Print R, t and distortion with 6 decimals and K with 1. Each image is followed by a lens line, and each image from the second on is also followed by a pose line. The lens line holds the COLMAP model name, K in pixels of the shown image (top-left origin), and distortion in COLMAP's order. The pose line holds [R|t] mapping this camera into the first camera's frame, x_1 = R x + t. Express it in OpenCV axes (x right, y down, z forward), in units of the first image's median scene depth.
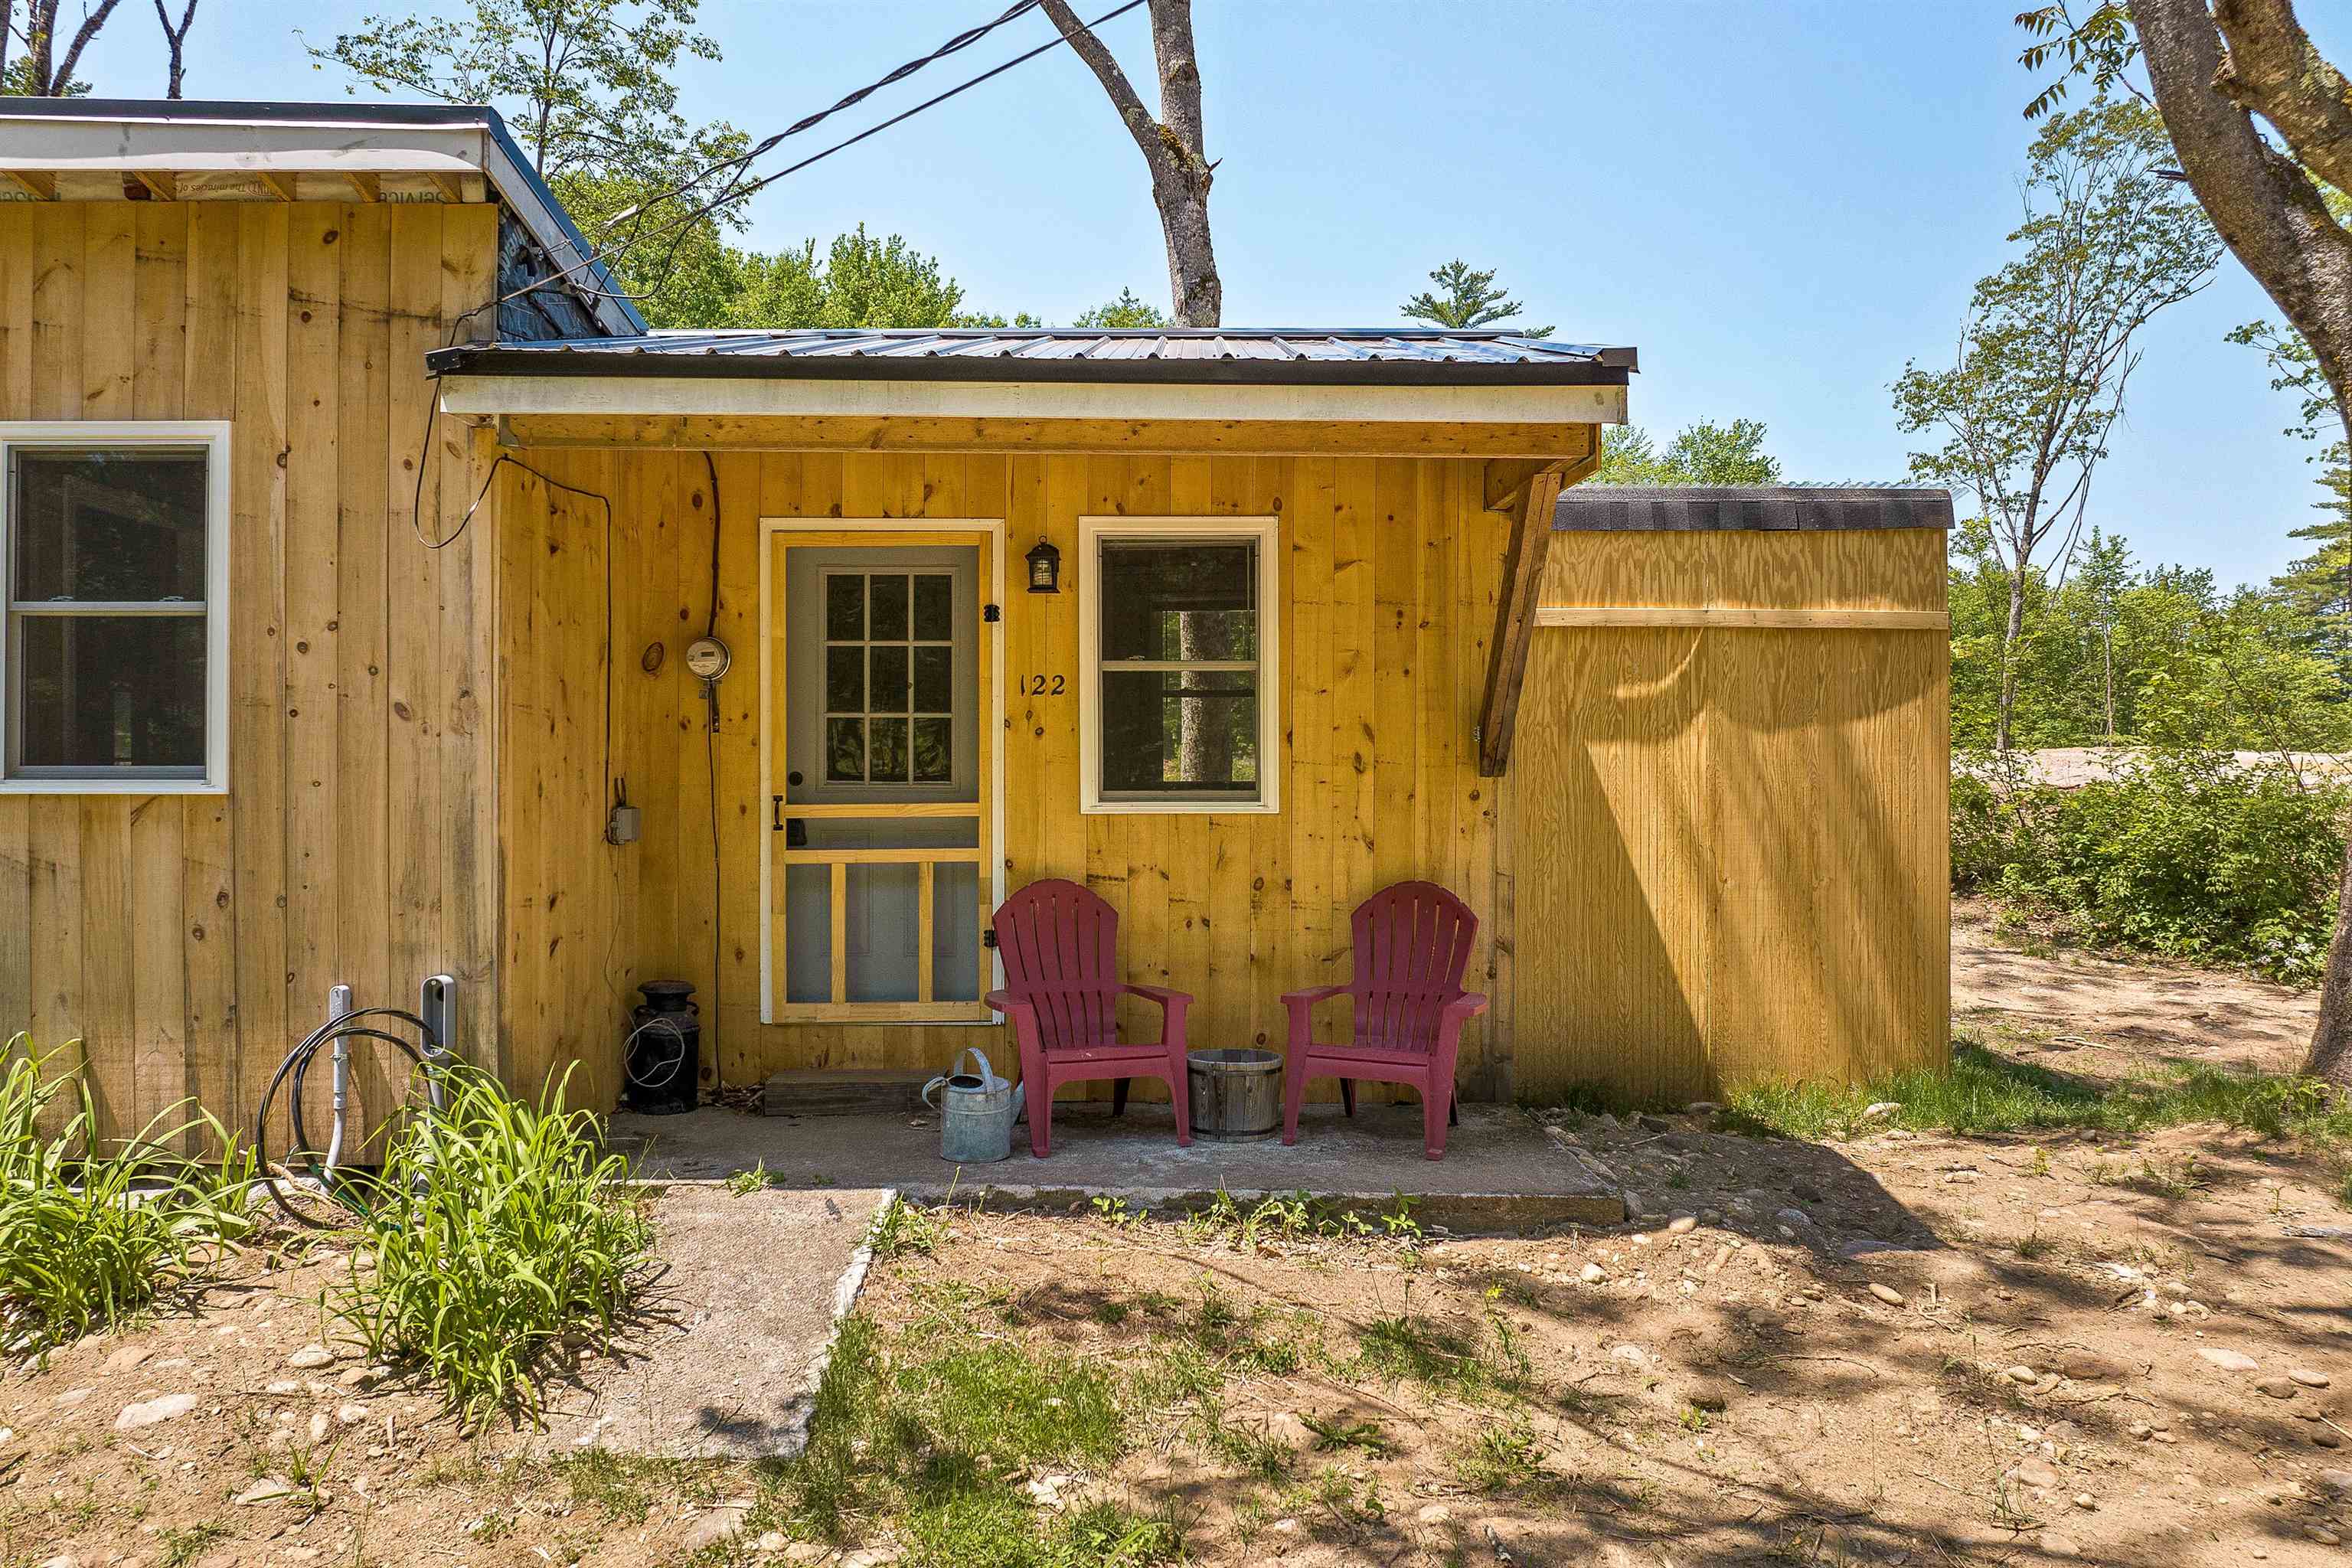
lens RADIAL K [[1699.0, 0, 1172.5], [0, 1699.0, 770.3], [0, 0, 1]] dist [-0.033997, 0.002607]
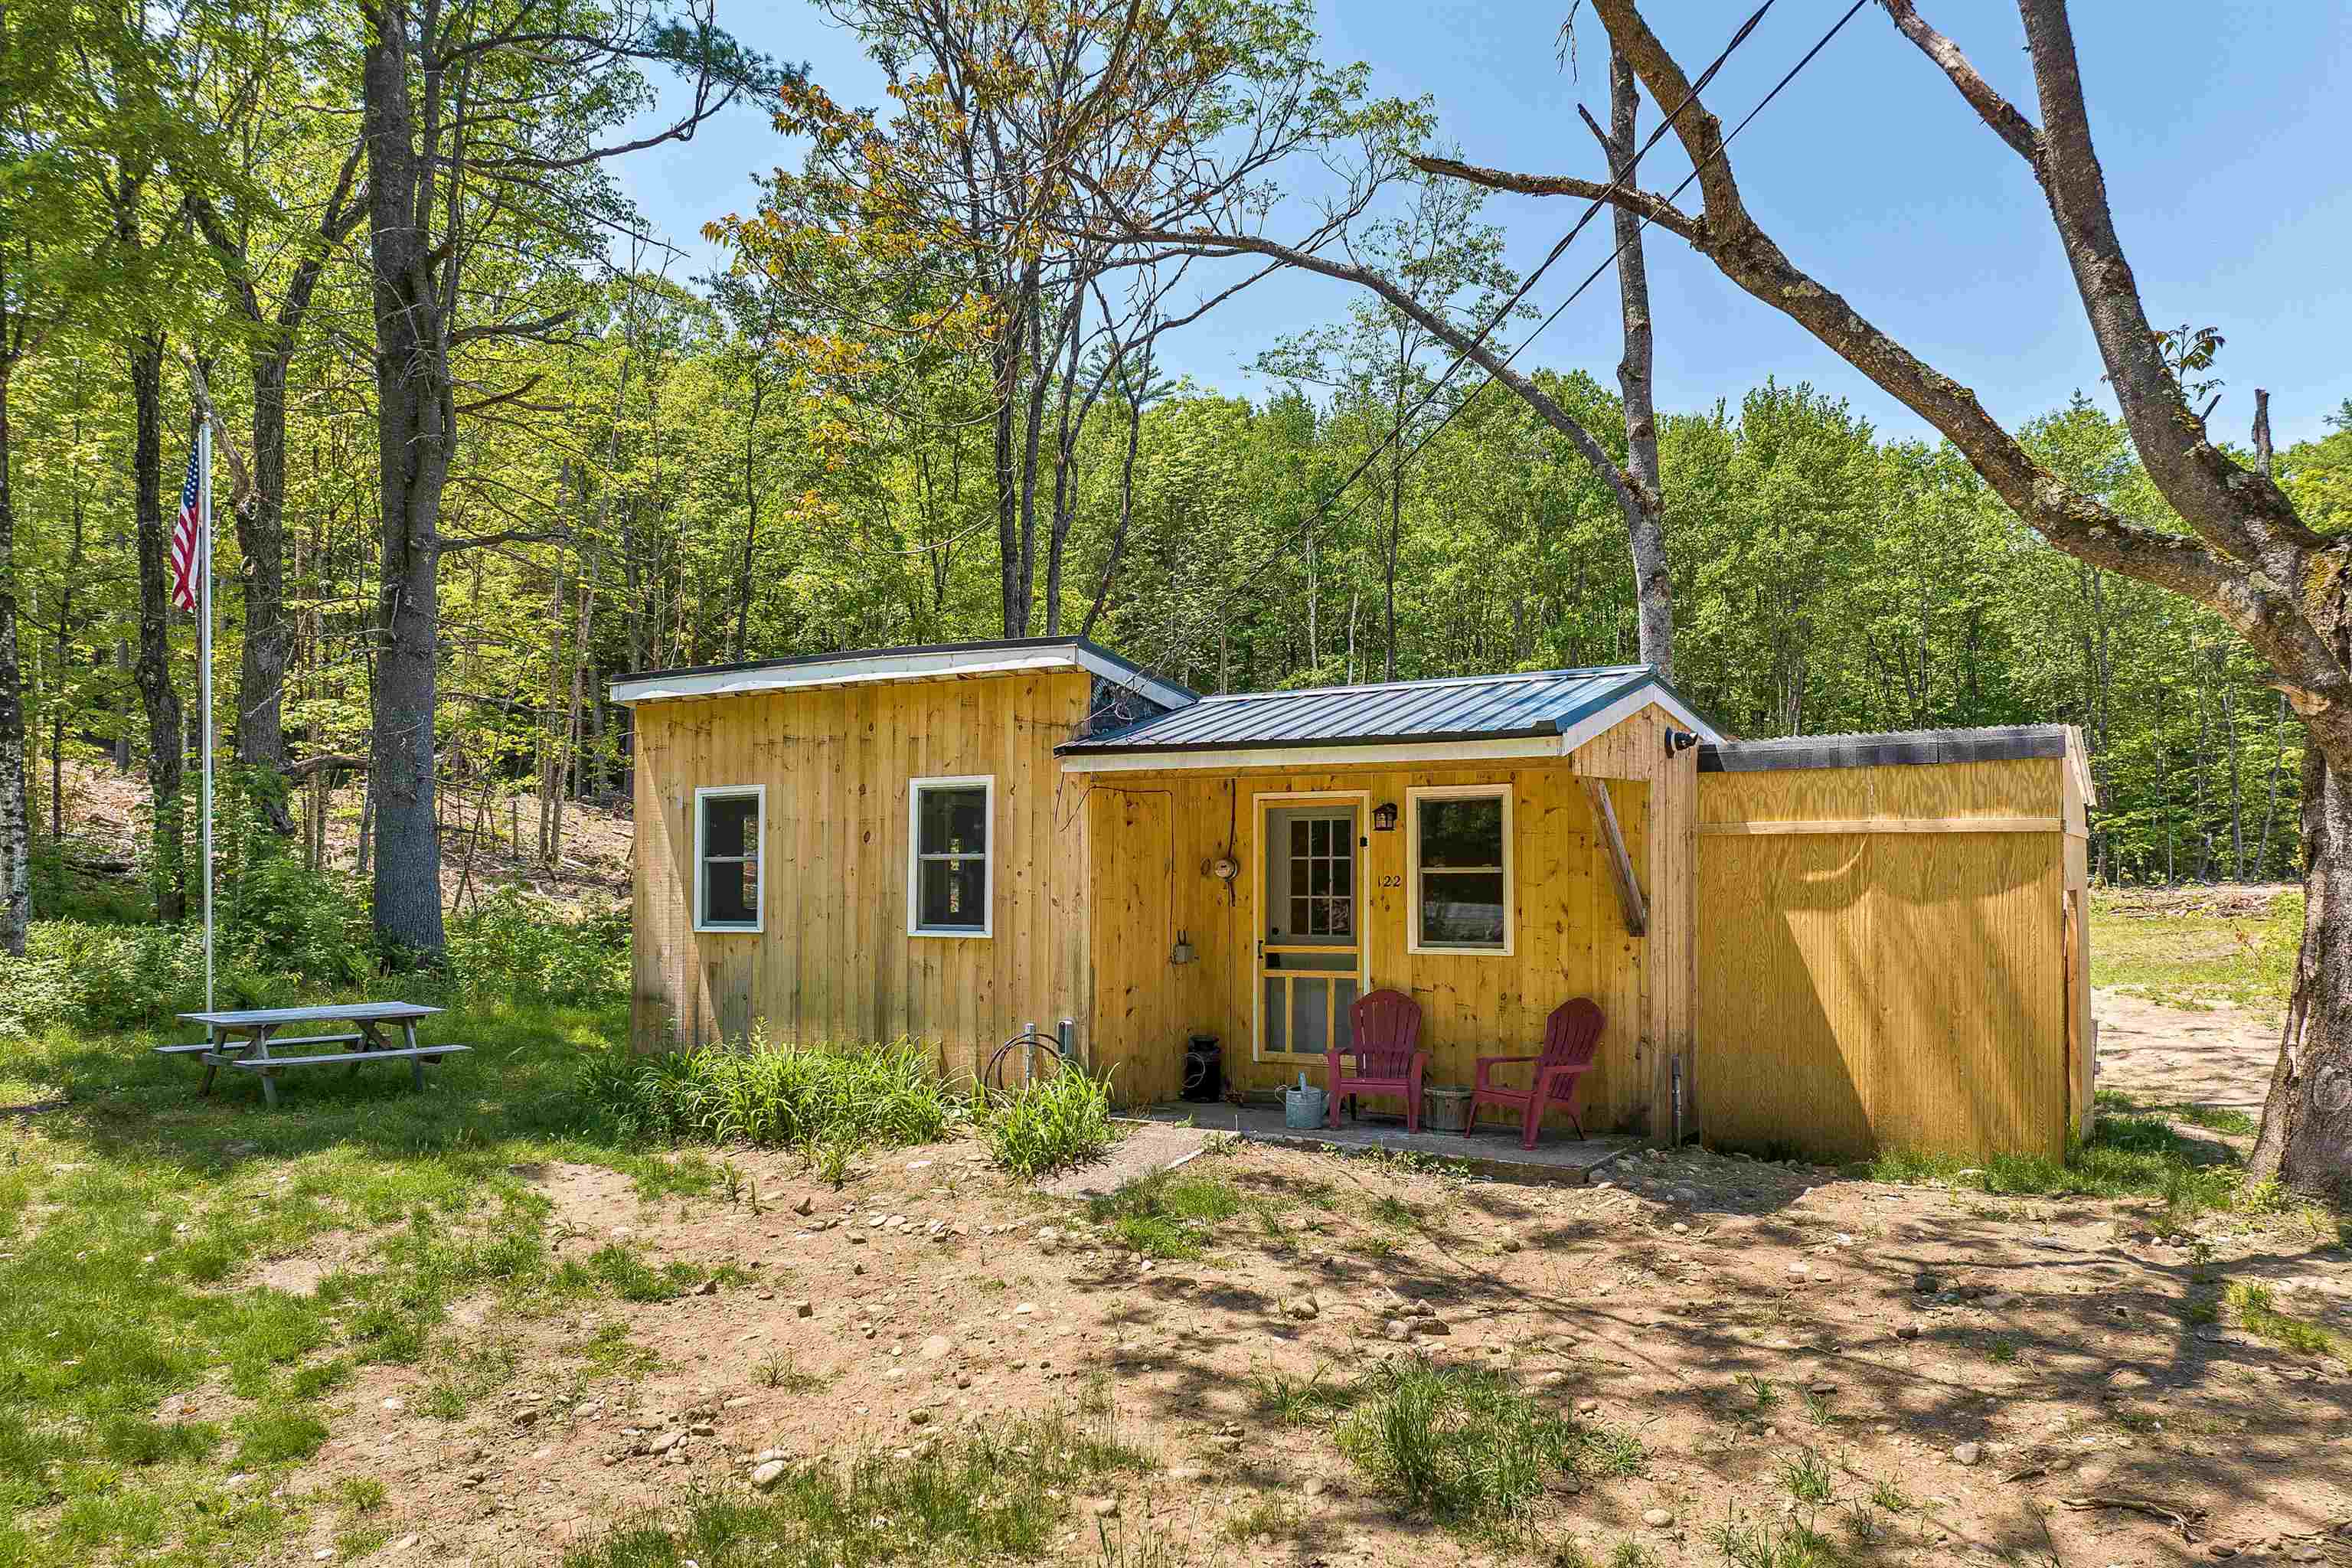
lens RADIAL K [[1639.7, 0, 1174.5], [0, 1639.7, 857.1], [0, 0, 1]] dist [-0.003906, -0.000580]
pose [[0.839673, -0.009320, -0.543012, 0.667977], [-0.002458, 0.999777, -0.020960, -0.038391], [0.543086, 0.018934, 0.839463, -0.576266]]
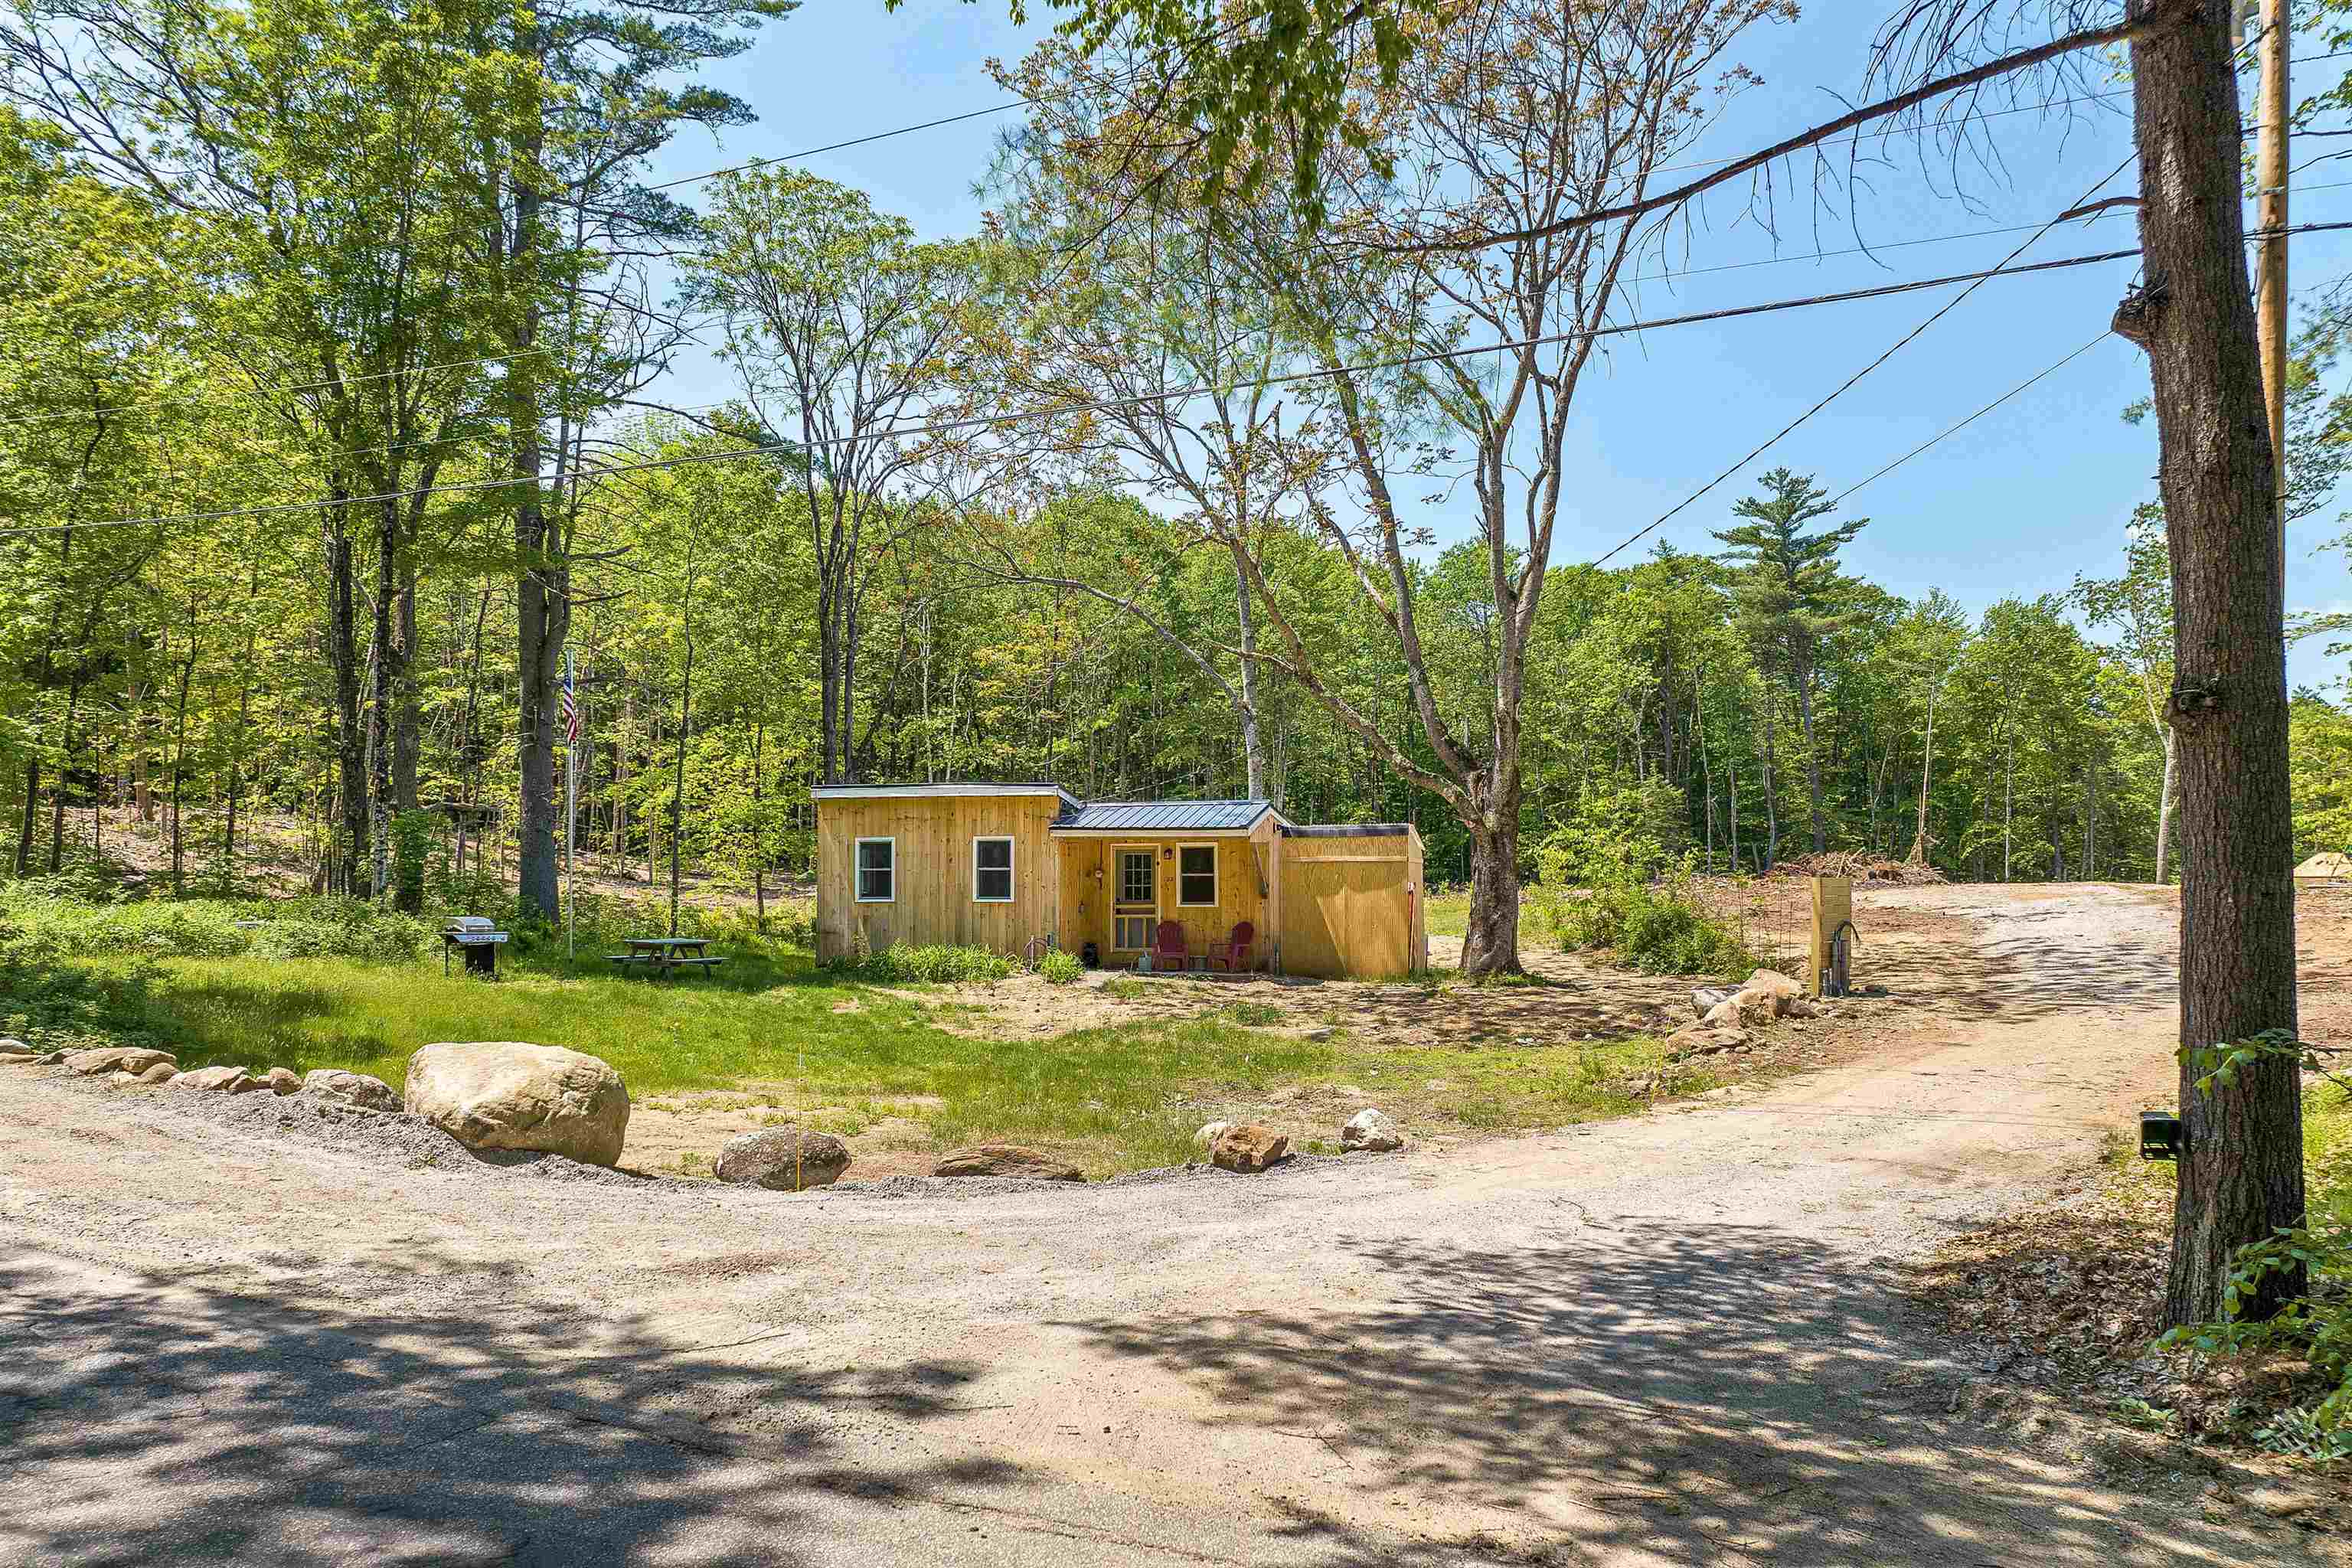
lens RADIAL K [[1699.0, 0, 1172.5], [0, 1699.0, 770.3], [0, 0, 1]] dist [-0.033997, 0.002607]
pose [[0.962060, -0.022833, -0.271880, 1.176692], [0.000953, 0.996767, -0.080339, 0.025464], [0.272836, 0.077032, 0.958972, -3.393348]]
